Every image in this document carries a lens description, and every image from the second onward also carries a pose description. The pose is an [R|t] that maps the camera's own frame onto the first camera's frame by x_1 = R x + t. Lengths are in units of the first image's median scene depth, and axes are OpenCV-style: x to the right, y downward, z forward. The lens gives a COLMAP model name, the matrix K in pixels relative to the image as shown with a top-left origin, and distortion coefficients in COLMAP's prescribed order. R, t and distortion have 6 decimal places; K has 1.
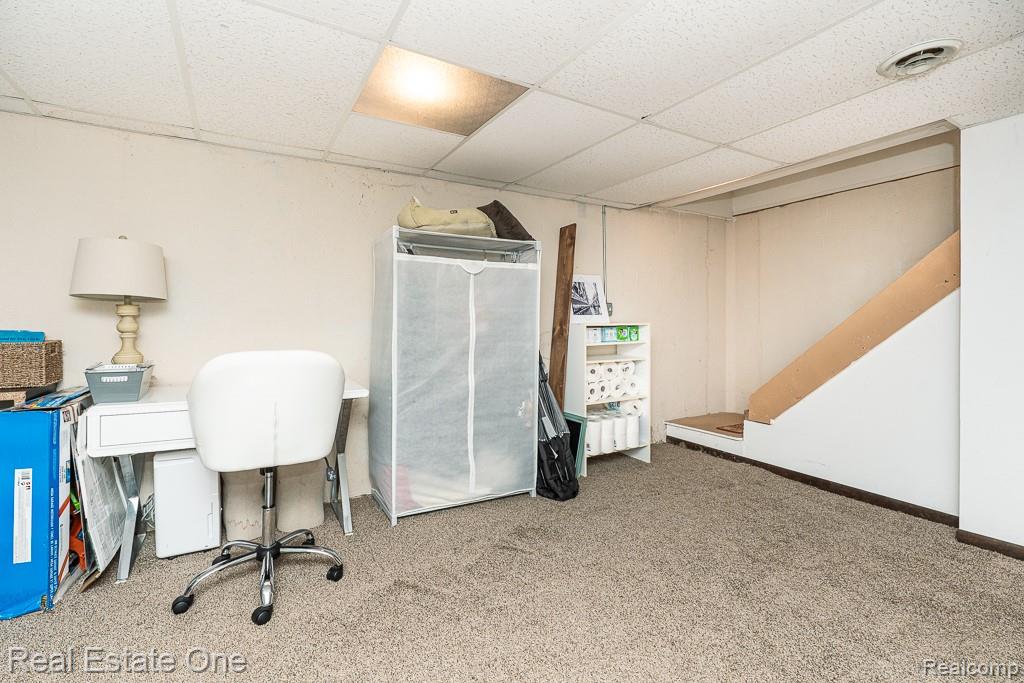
lens RADIAL K [[478.2, 0, 512.0], [0, 478.2, 341.5], [0, 0, 1]] dist [-0.004329, 0.000229]
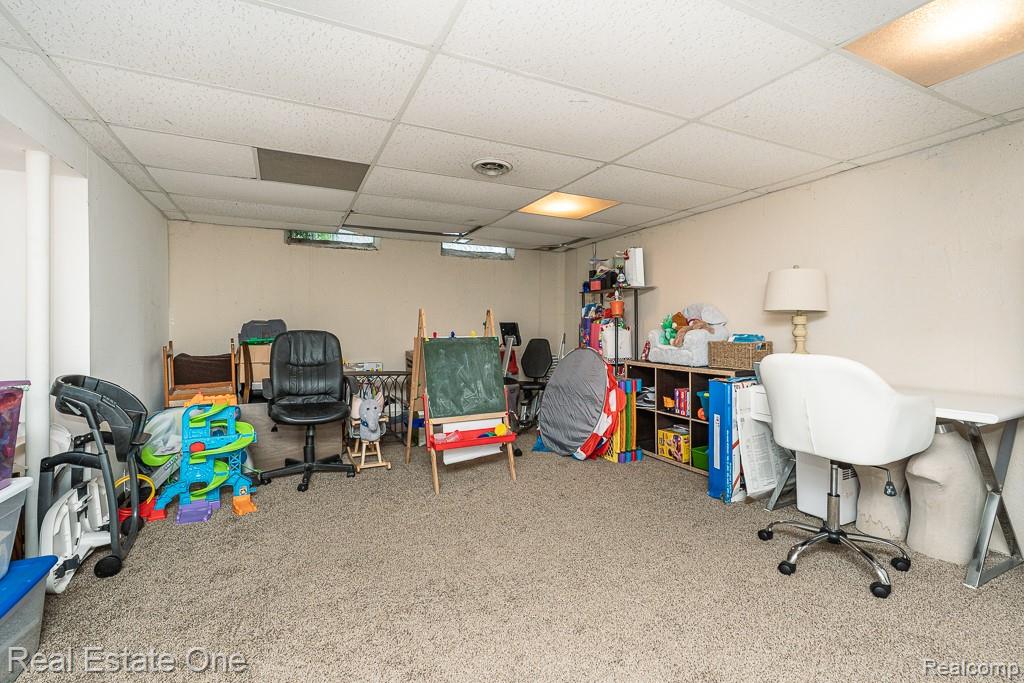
lens RADIAL K [[469.3, 0, 512.8], [0, 469.3, 348.9], [0, 0, 1]] dist [-0.001092, 0.000750]
pose [[-0.103727, 0.042572, -0.993694, 0.630178], [-0.018966, 0.998817, 0.044771, -0.030554], [0.994425, 0.023490, -0.102796, 0.354223]]
